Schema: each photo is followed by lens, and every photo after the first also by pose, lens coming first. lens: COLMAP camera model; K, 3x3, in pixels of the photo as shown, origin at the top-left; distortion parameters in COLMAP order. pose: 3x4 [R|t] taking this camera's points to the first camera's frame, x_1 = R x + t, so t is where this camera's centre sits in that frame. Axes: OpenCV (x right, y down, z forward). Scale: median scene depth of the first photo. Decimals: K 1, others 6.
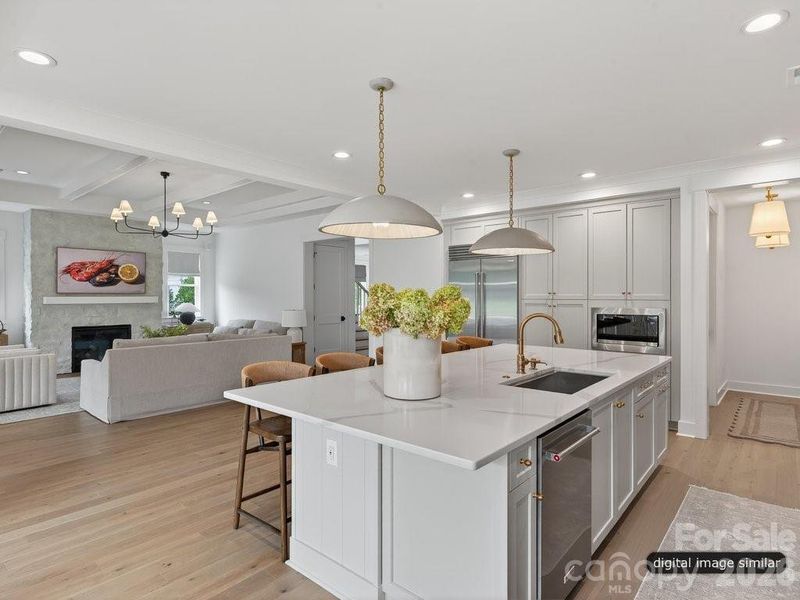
lens RADIAL K [[445.8, 0, 397.3], [0, 445.8, 295.4], [0, 0, 1]] dist [0.008410, -0.003556]
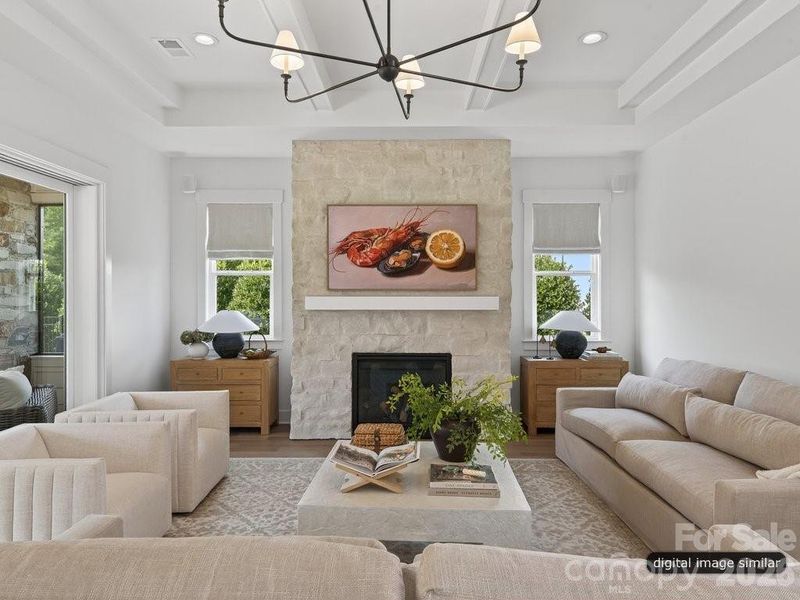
lens RADIAL K [[514.4, 0, 402.1], [0, 514.4, 296.5], [0, 0, 1]] dist [0.024958, -0.007953]
pose [[0.645108, 0.000530, -0.764092, -0.257463], [-0.000857, 1.000000, -0.000030, 0.003307], [0.764091, 0.000674, 0.645108, 0.766285]]
